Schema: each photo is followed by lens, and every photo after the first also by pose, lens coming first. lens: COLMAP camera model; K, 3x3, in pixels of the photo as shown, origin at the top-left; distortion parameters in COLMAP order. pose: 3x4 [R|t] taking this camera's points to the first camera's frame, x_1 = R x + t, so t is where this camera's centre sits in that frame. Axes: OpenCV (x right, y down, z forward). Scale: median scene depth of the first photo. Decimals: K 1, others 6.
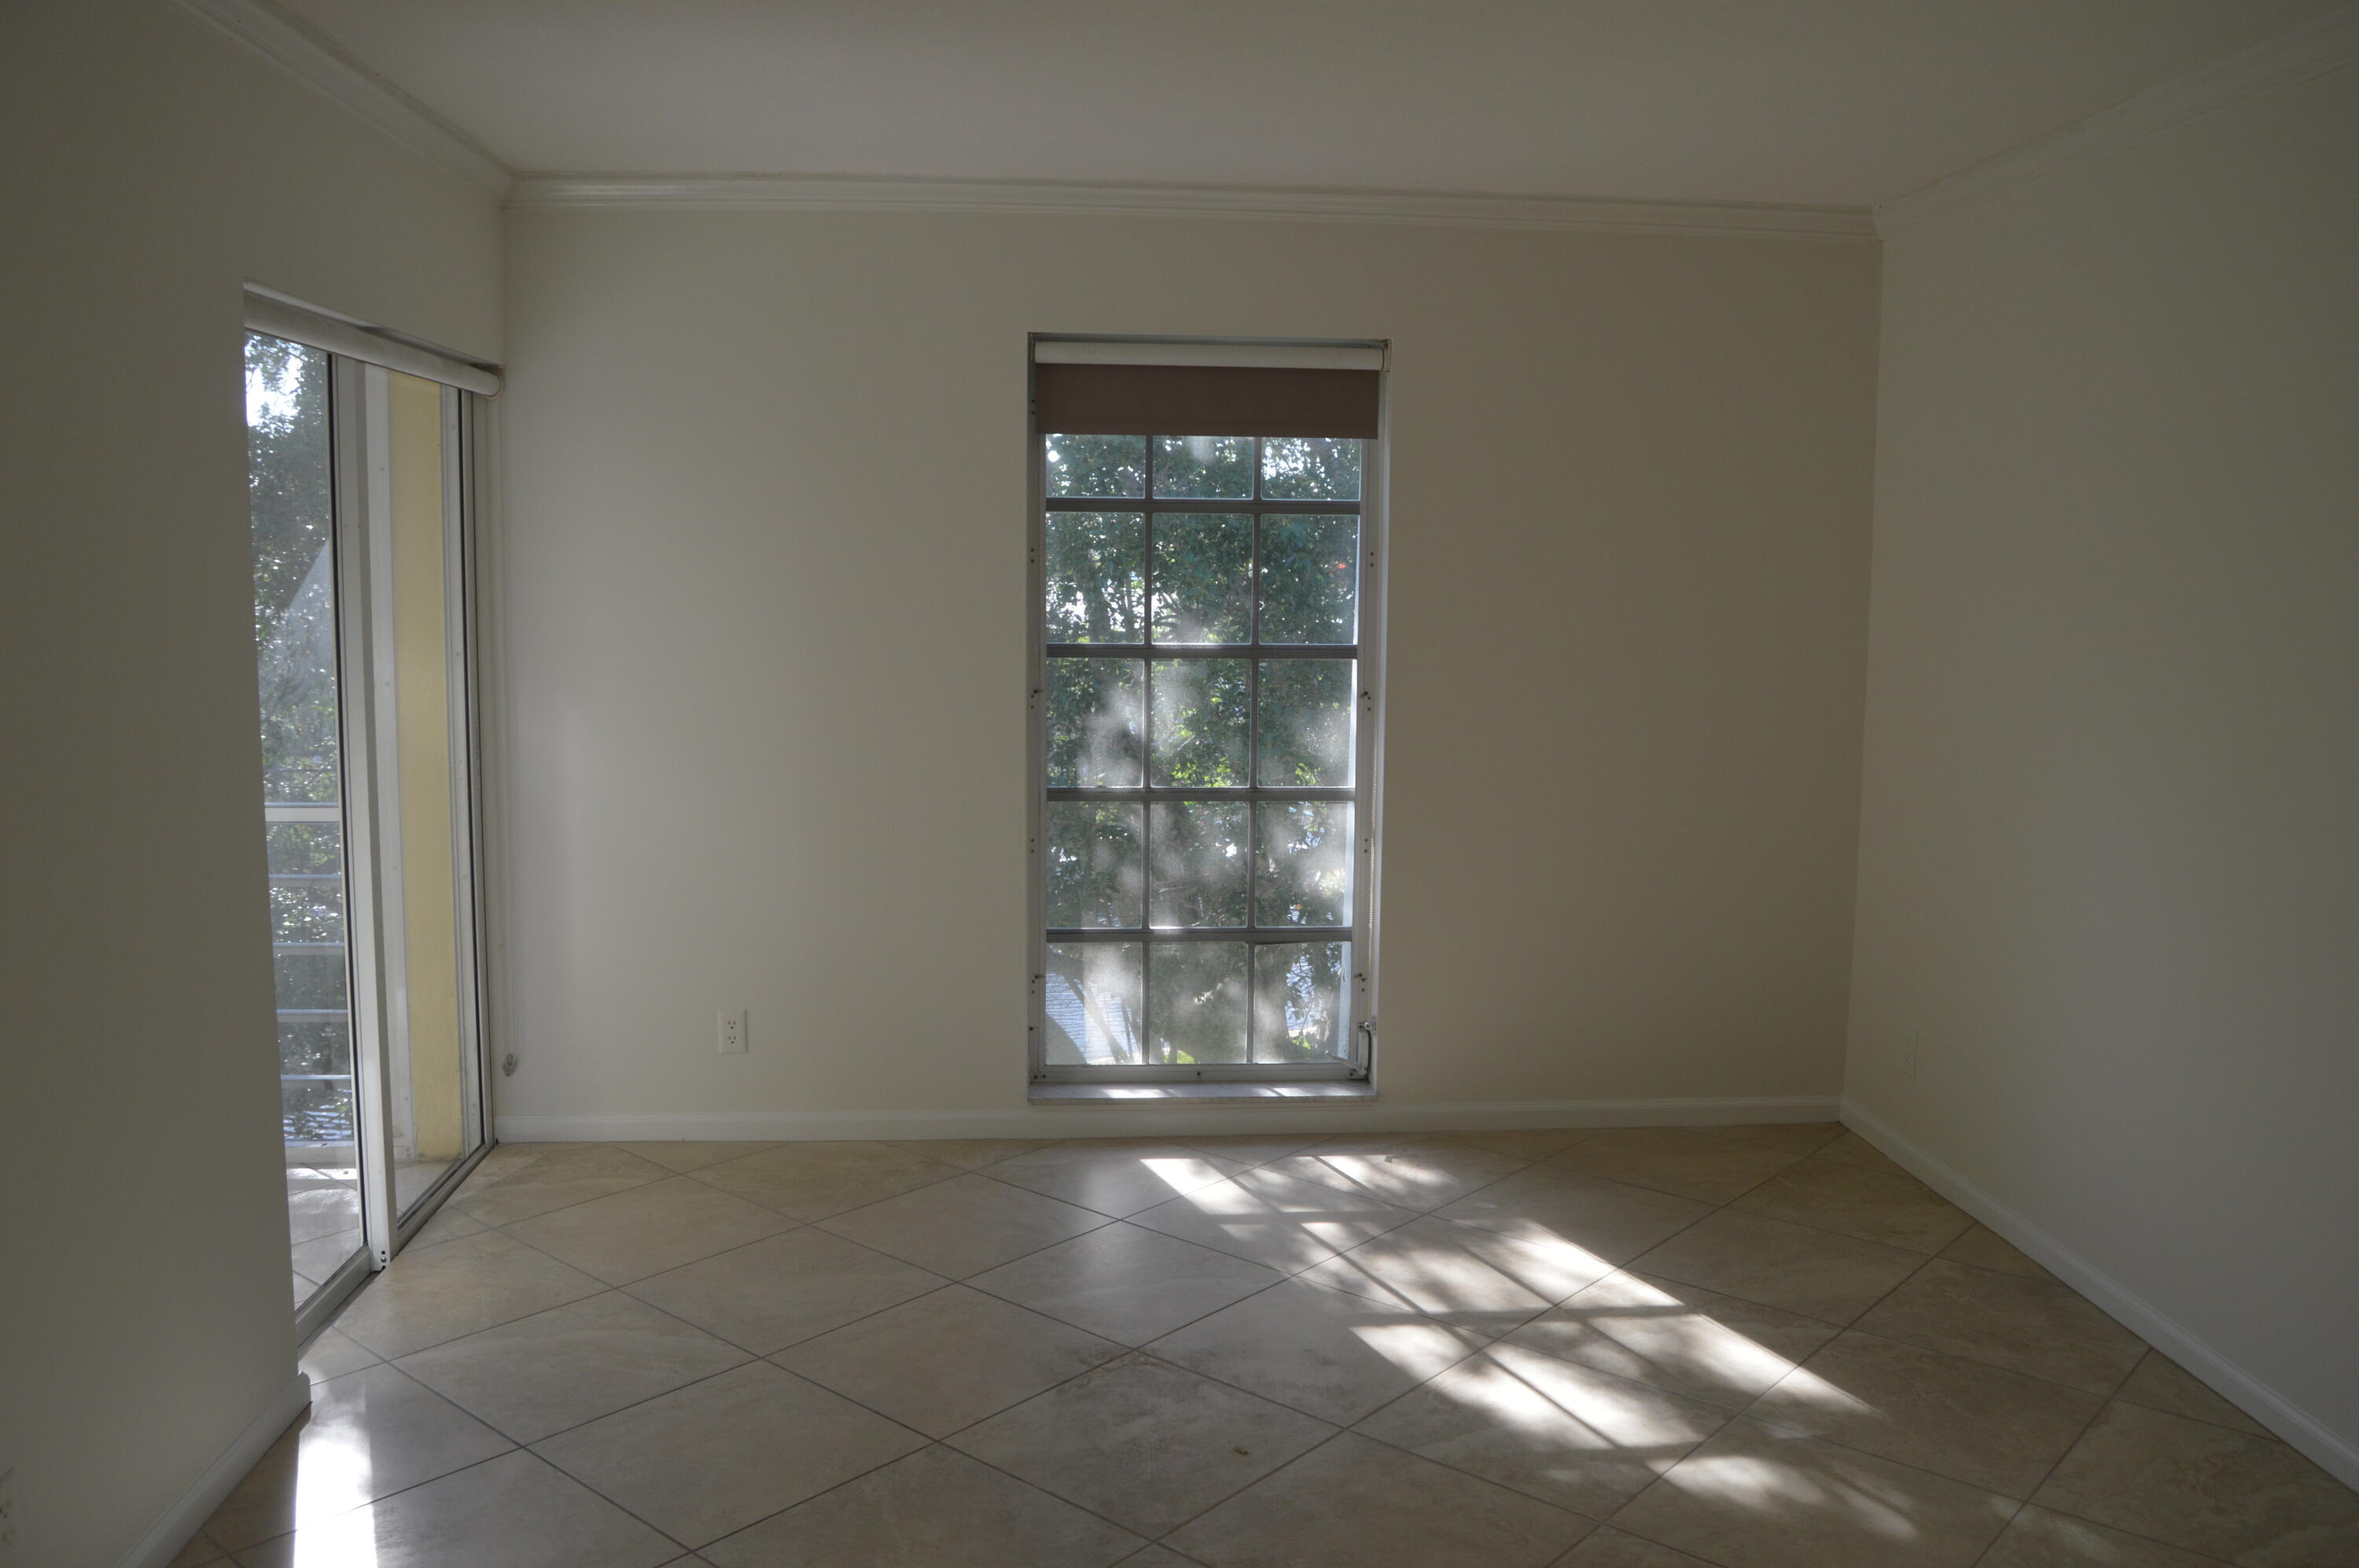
lens RADIAL K [[1875.1, 0, 1179.5], [0, 1875.1, 784.0], [0, 0, 1]] dist [-0.101429, 0.045060]
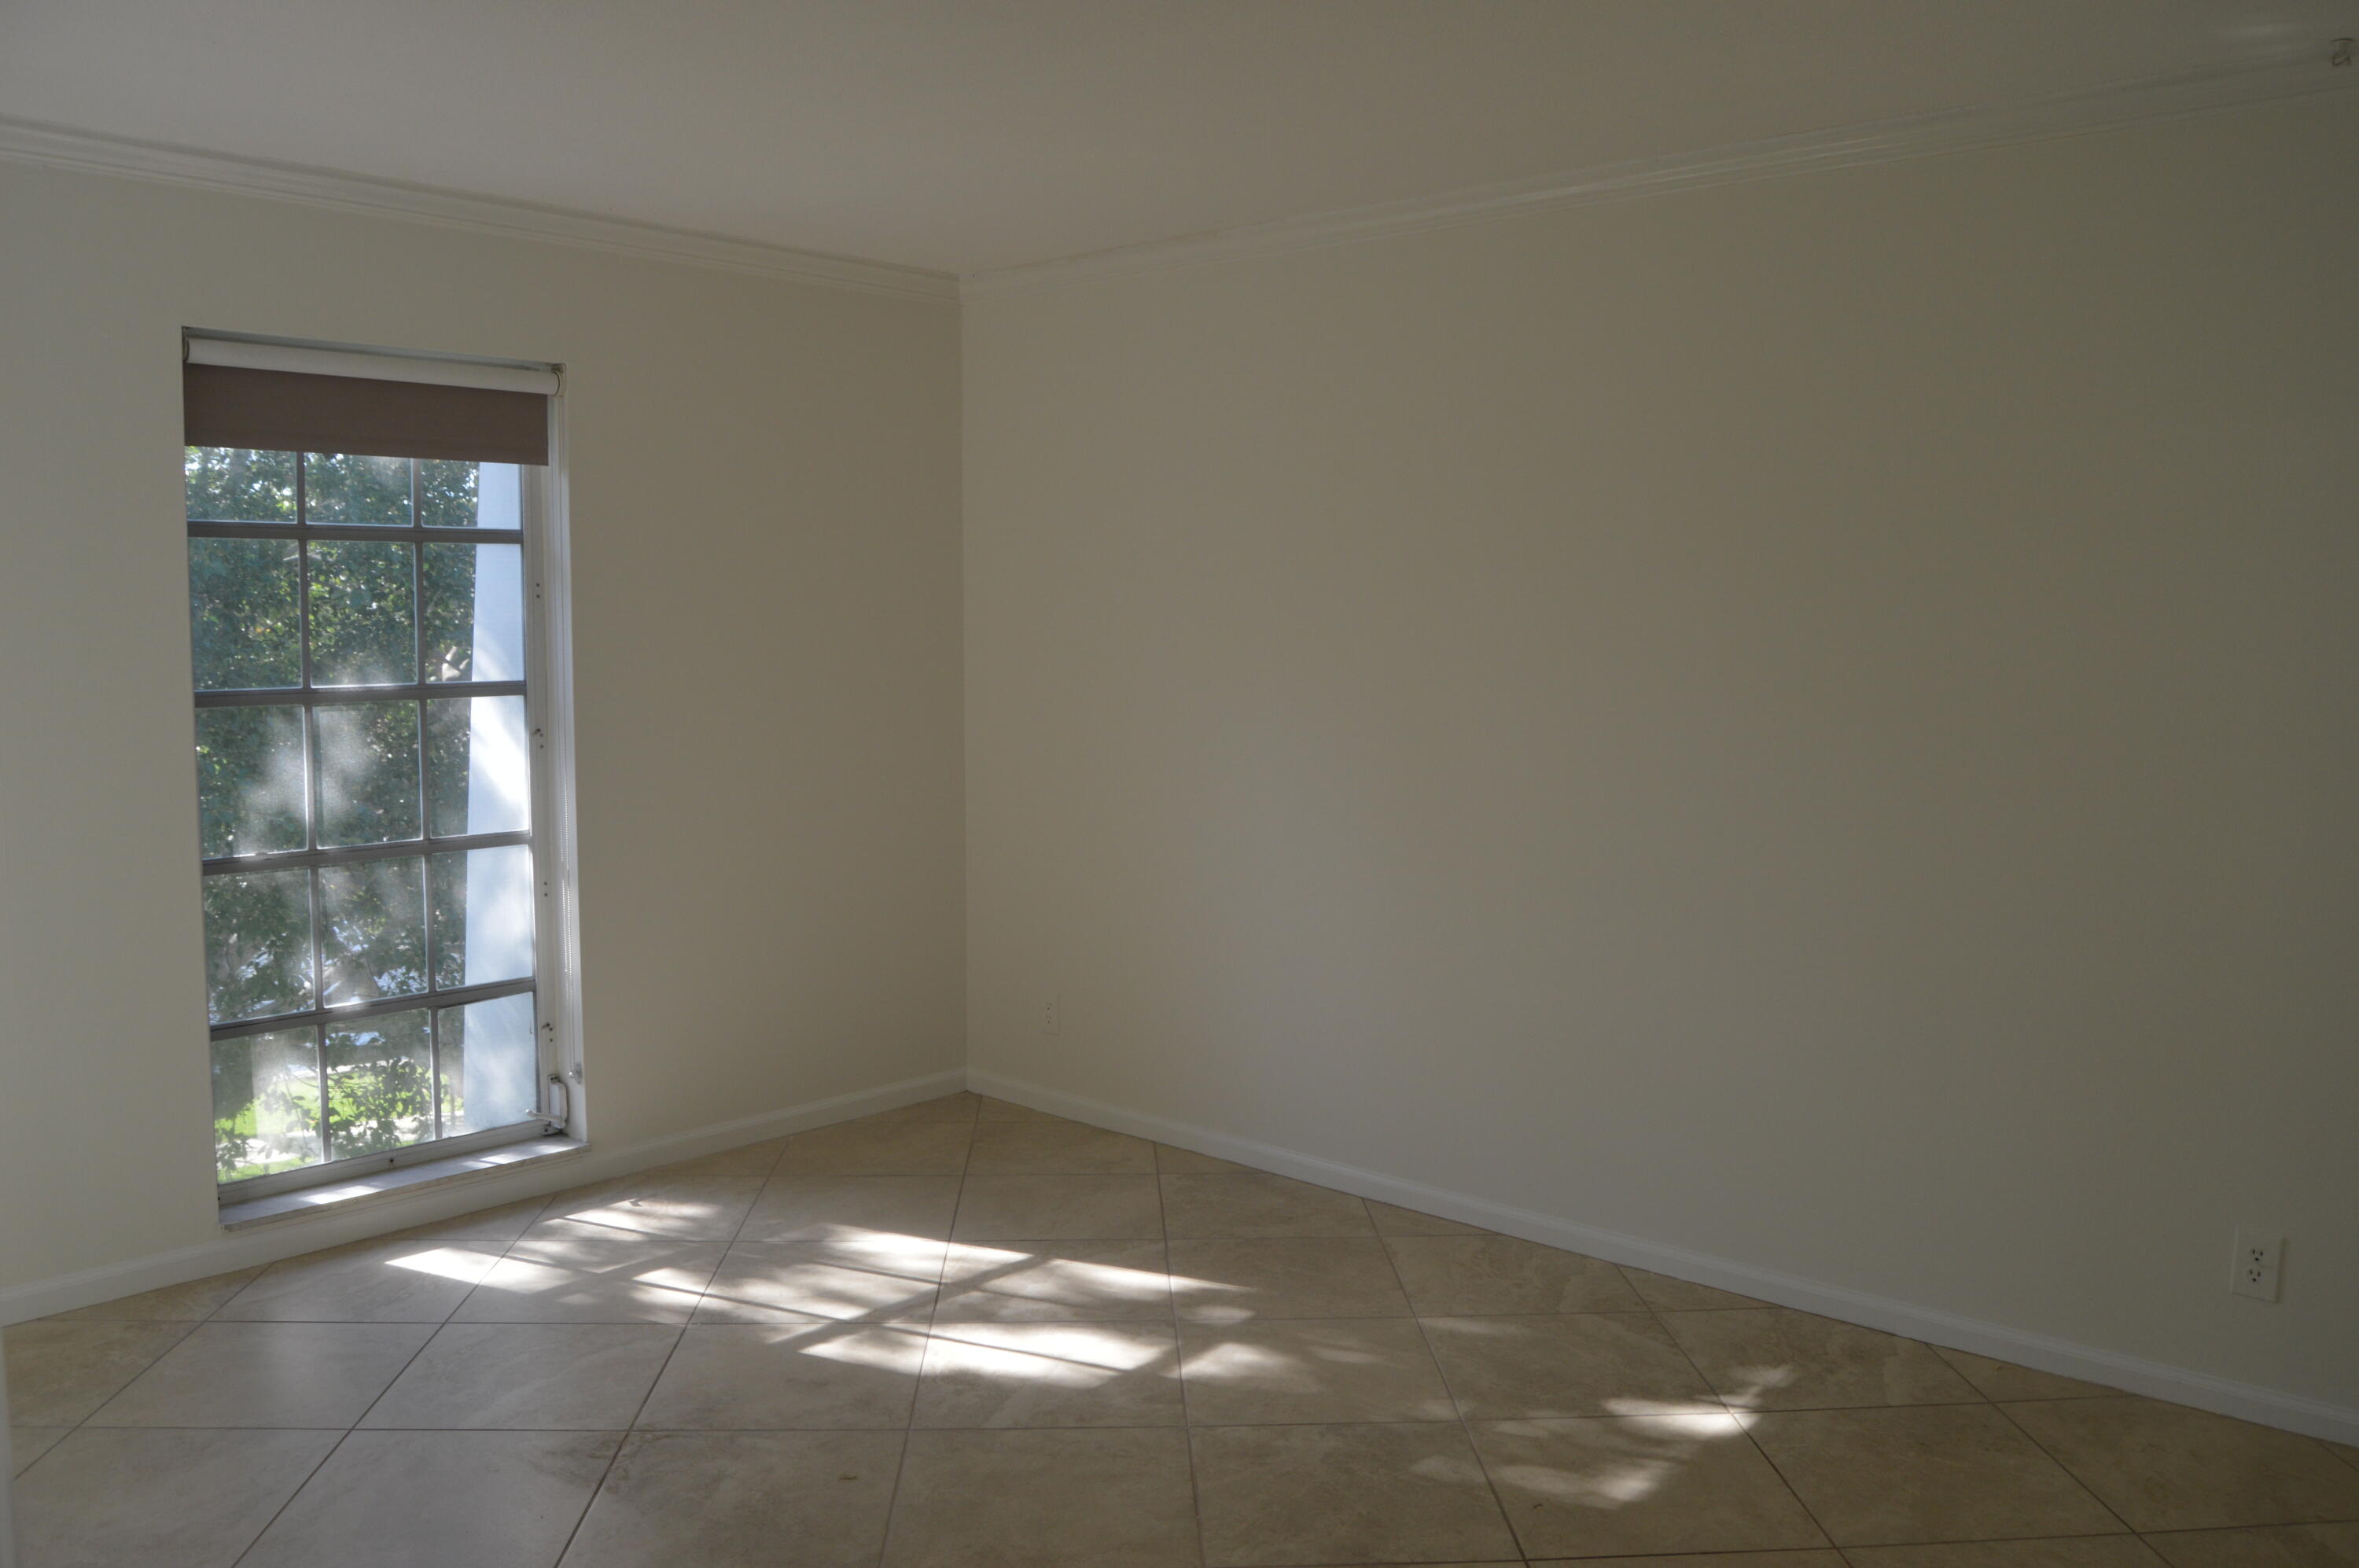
lens RADIAL K [[1846.9, 0, 1183.8], [0, 1846.9, 784.6], [0, 0, 1]] dist [-0.099059, 0.047183]
pose [[0.726286, -0.071857, 0.683627, -0.314046], [0.086474, 0.996171, 0.012839, -0.004426], [-0.681932, 0.049791, 0.729719, 0.098179]]
